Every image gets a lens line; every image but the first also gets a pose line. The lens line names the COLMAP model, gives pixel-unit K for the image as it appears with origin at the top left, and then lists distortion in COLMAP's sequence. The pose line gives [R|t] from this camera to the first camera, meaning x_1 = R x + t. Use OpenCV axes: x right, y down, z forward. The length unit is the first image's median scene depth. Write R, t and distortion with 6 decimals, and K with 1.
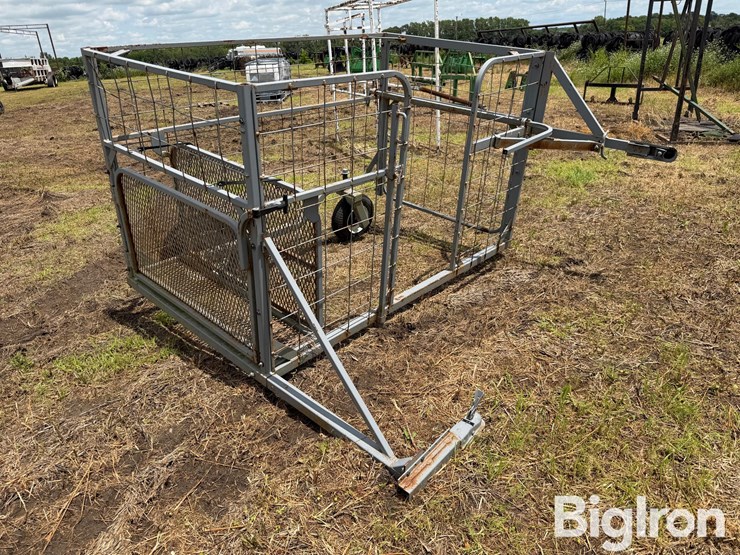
lens RADIAL K [[521.7, 0, 374.3], [0, 521.7, 284.9], [0, 0, 1]] dist [-0.004013, -0.008414]
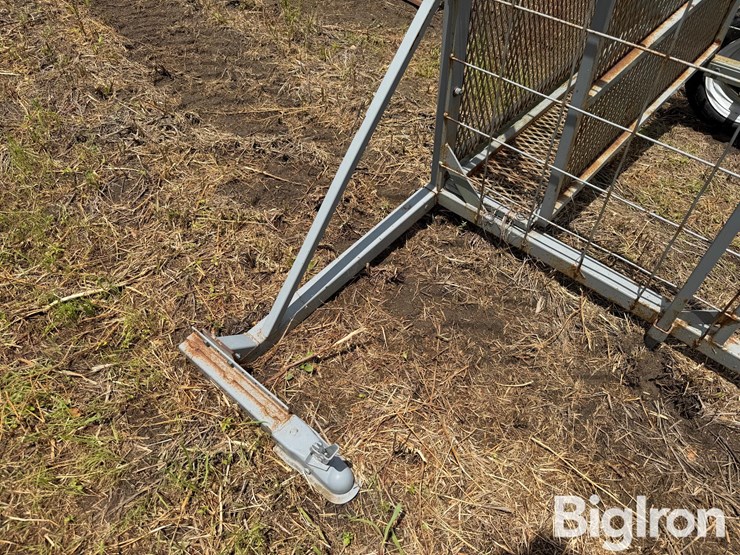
lens RADIAL K [[521.7, 0, 374.3], [0, 521.7, 284.9], [0, 0, 1]] dist [-0.004013, -0.008414]
pose [[-0.019777, 0.759453, -0.650261, 0.177059], [-0.456551, 0.571759, 0.681654, -0.095569], [0.889477, 0.310358, 0.335422, 0.379437]]
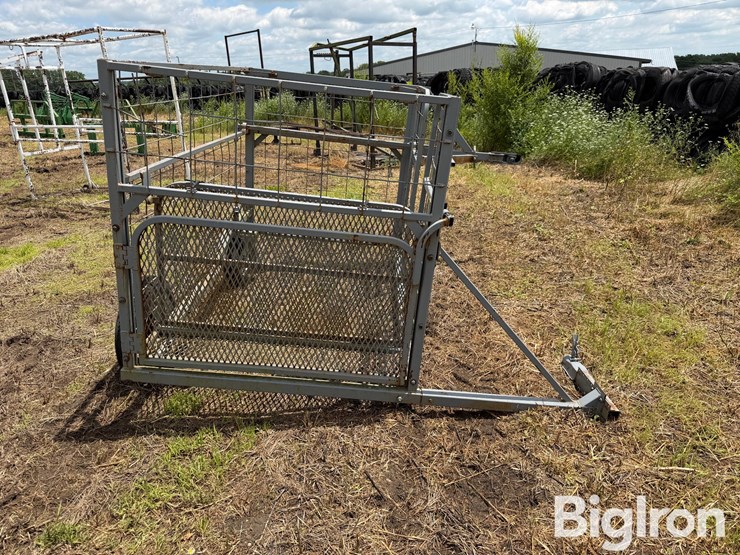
lens RADIAL K [[521.7, 0, 374.3], [0, 521.7, 284.9], [0, 0, 1]] dist [-0.004013, -0.008414]
pose [[0.740195, -0.219671, 0.635496, -0.431891], [0.272125, 0.962135, 0.015622, -0.032314], [-0.614865, 0.161371, 0.771946, 0.126712]]
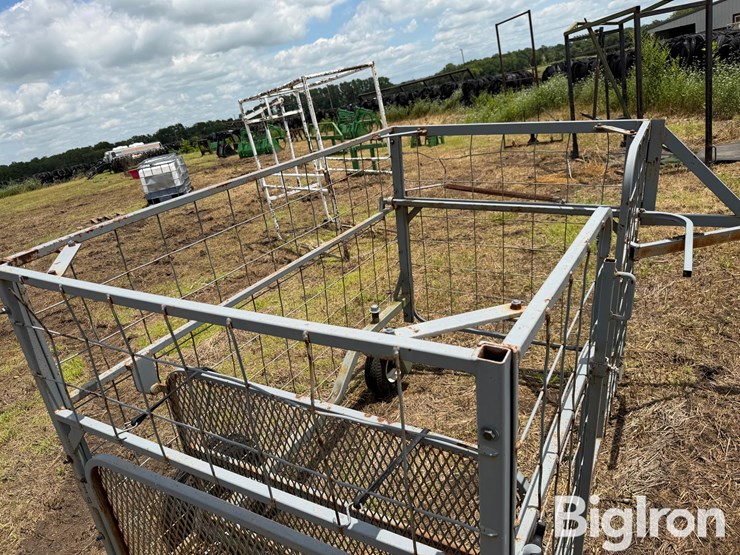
lens RADIAL K [[515.7, 0, 365.6], [0, 515.7, 285.0], [0, 0, 1]] dist [0.053079, -0.064916]
pose [[0.965233, -0.210576, 0.154863, -0.154225], [0.226405, 0.969611, -0.092706, -0.164753], [-0.130635, 0.124544, 0.983577, 0.237731]]
